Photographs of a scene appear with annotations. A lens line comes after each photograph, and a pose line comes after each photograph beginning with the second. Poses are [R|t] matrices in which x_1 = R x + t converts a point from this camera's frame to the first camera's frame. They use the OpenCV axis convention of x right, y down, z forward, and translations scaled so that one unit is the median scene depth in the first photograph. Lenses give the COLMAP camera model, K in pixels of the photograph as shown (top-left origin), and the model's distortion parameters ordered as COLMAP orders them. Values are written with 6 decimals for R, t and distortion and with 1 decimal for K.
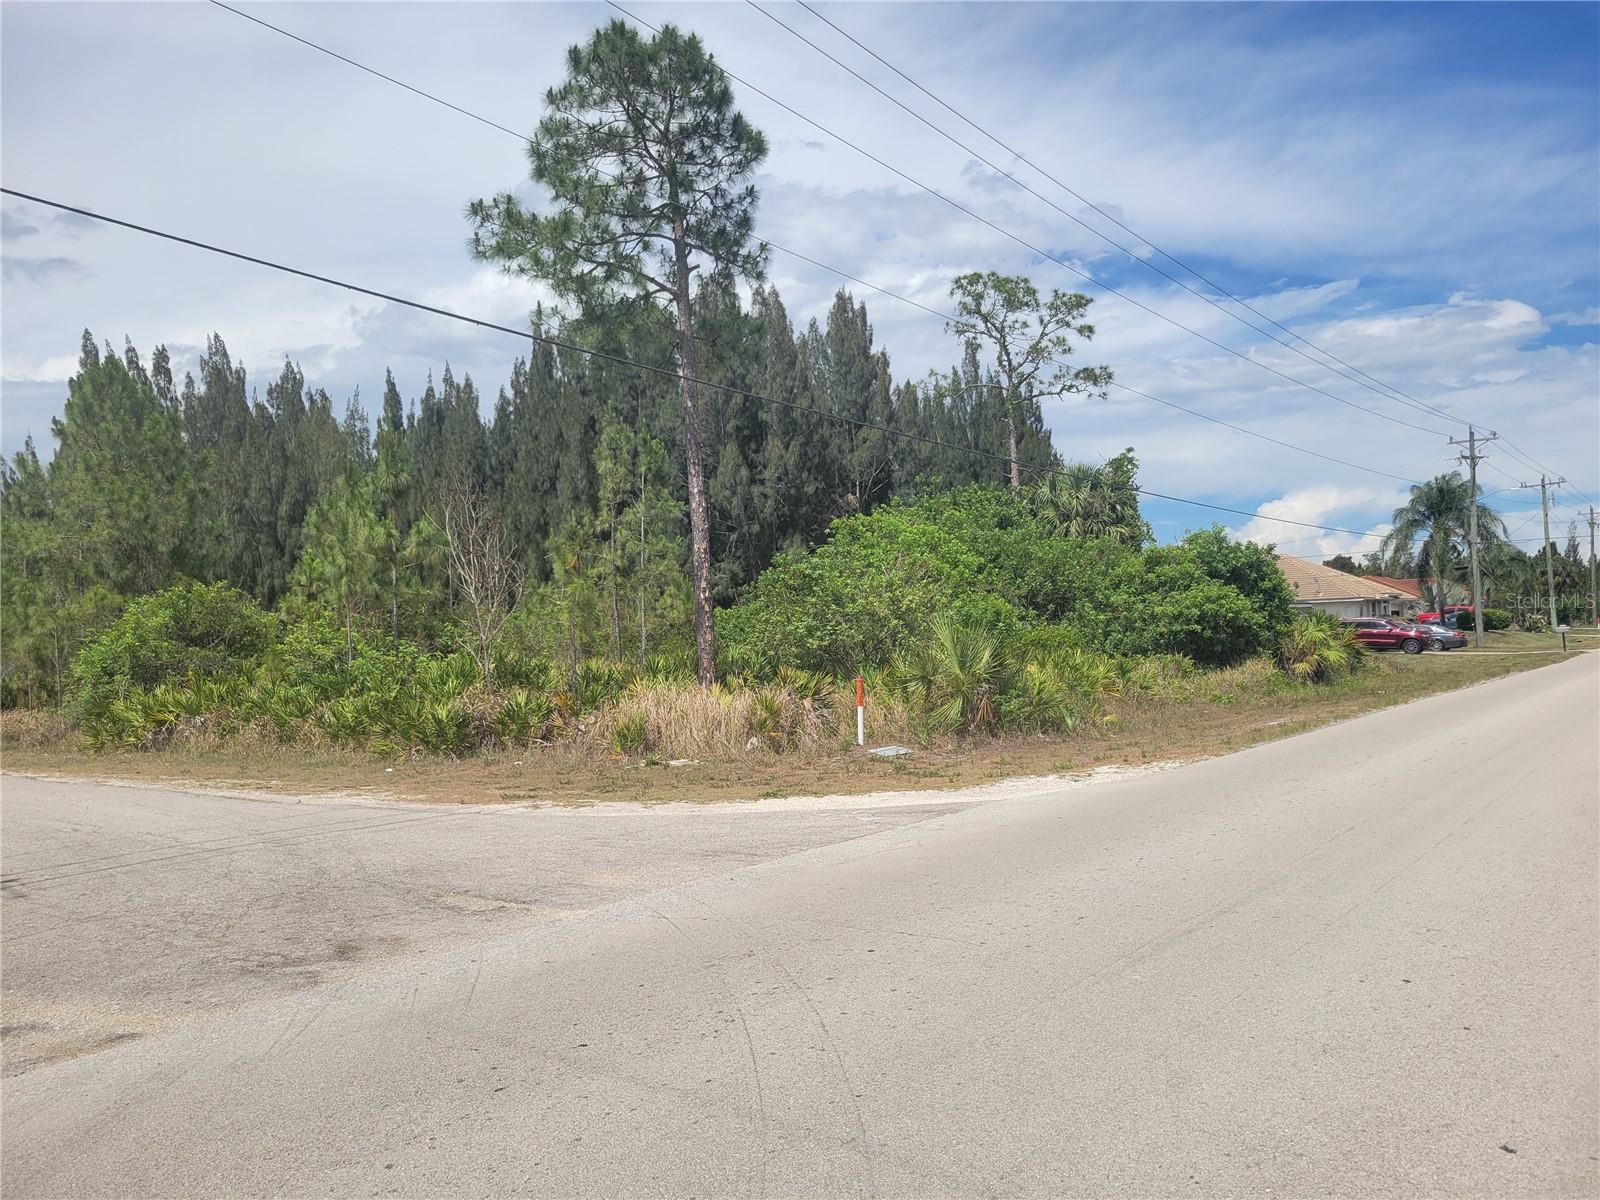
lens RADIAL K [[1204.5, 0, 801.4], [0, 1204.5, 609.5], [0, 0, 1]] dist [0.062871, -0.040461]
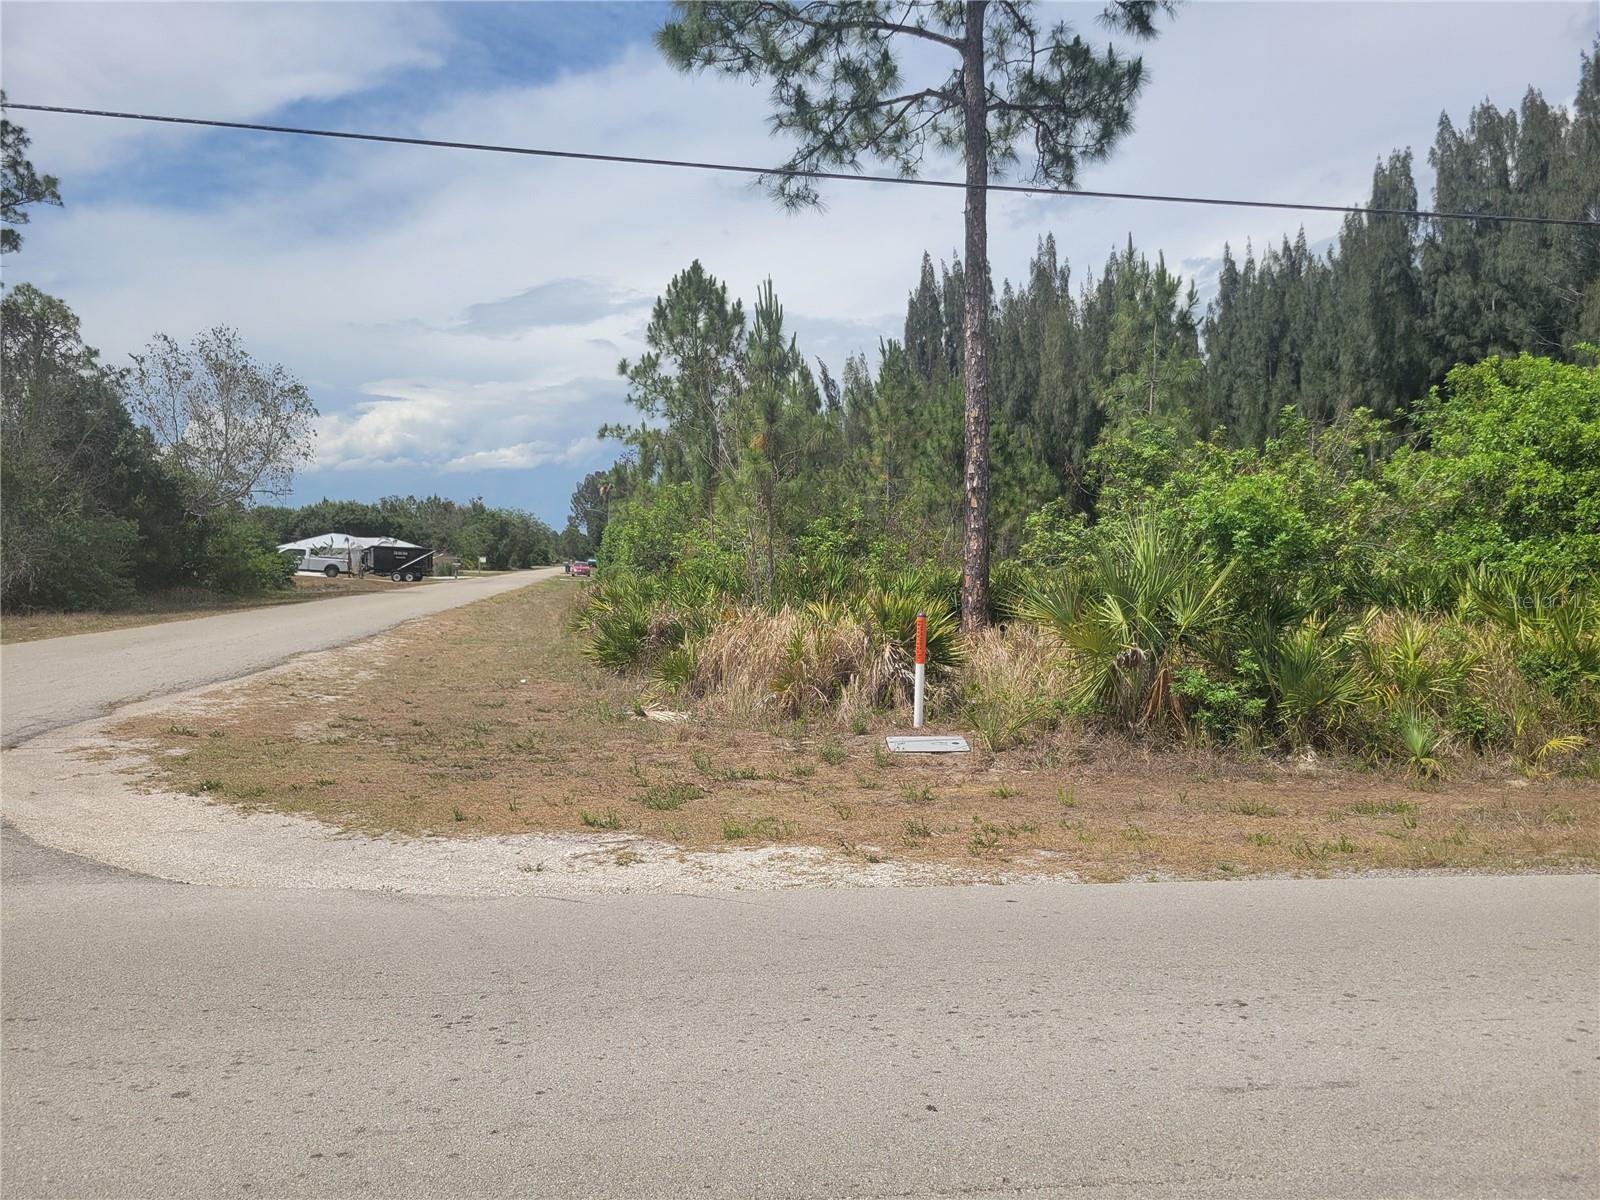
lens RADIAL K [[1204.5, 0, 792.5], [0, 1204.5, 612.1], [0, 0, 1]] dist [0.062871, -0.040461]
pose [[0.708143, 0.071395, -0.702450, 0.182411], [-0.015770, 0.996226, 0.085356, 0.002021], [0.705893, -0.049367, 0.706596, 0.227308]]
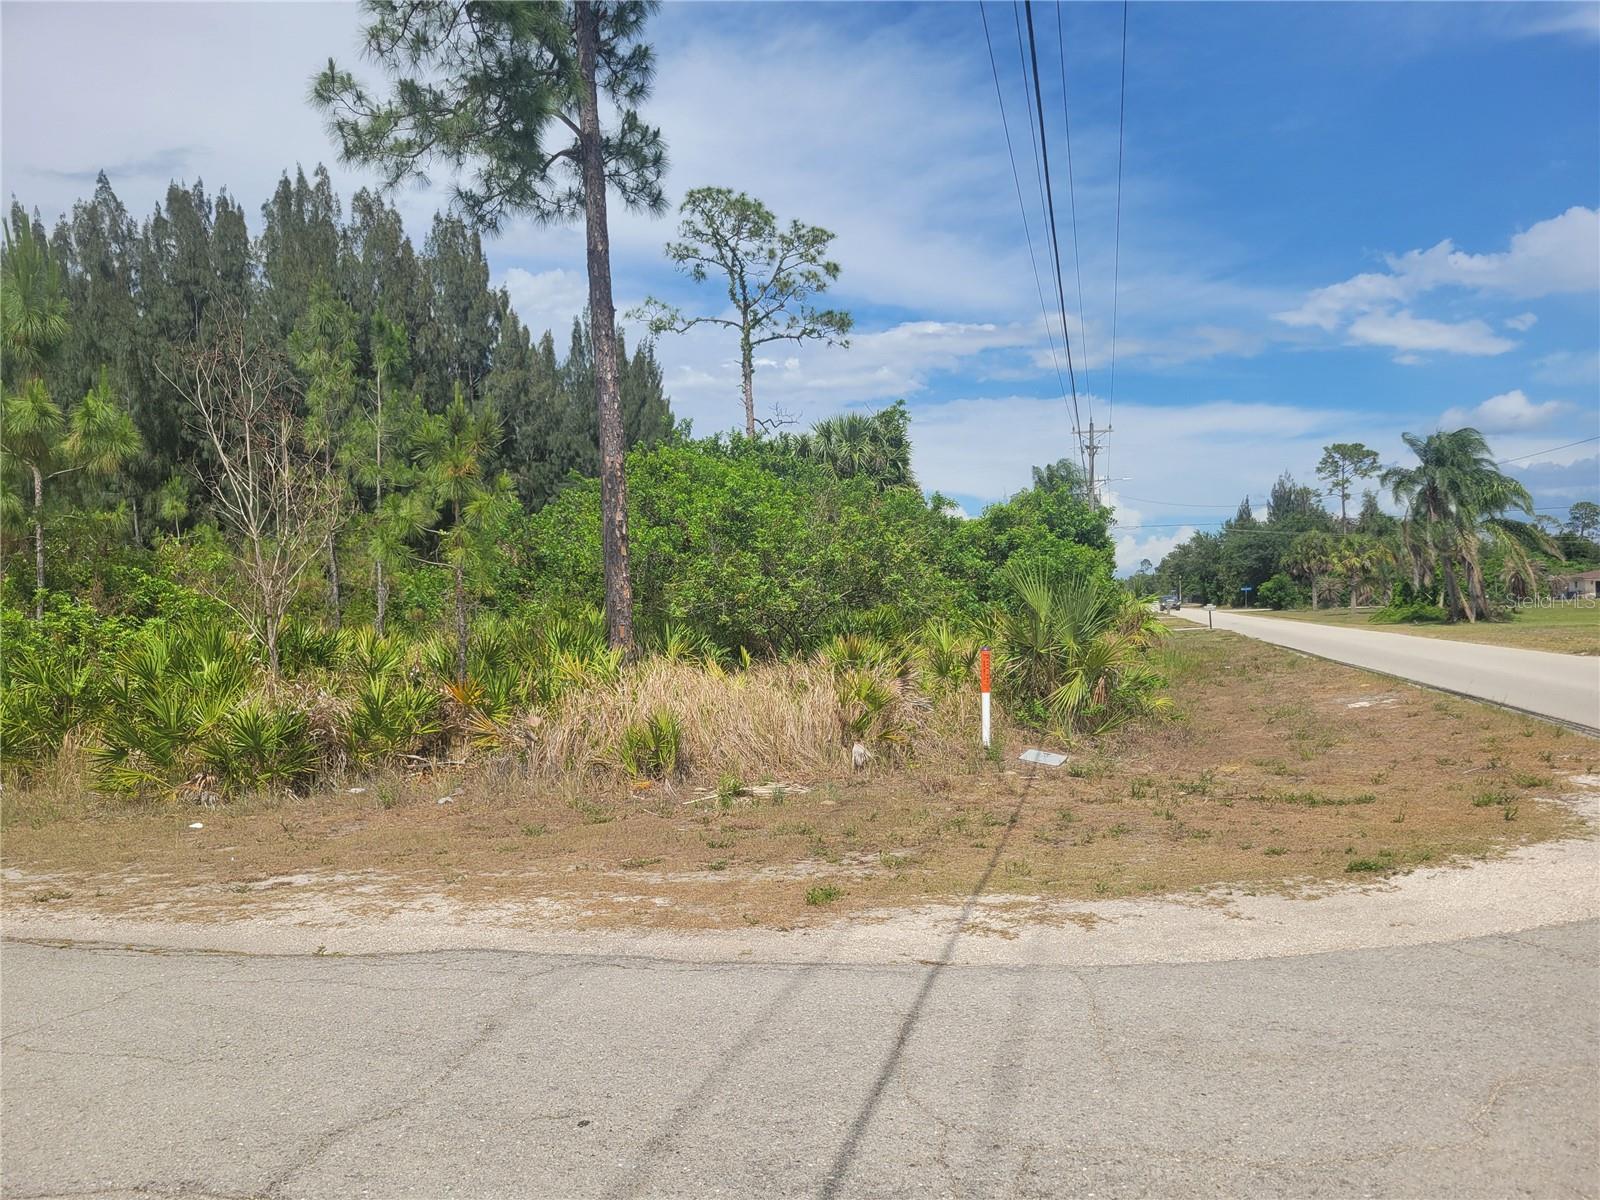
lens RADIAL K [[1204.5, 0, 776.9], [0, 1204.5, 608.0], [0, 0, 1]] dist [0.062871, -0.040461]
pose [[0.925670, 0.009801, 0.378204, -0.135092], [-0.014244, 0.999858, 0.008952, 0.012419], [-0.378063, -0.013673, 0.925679, 0.180989]]
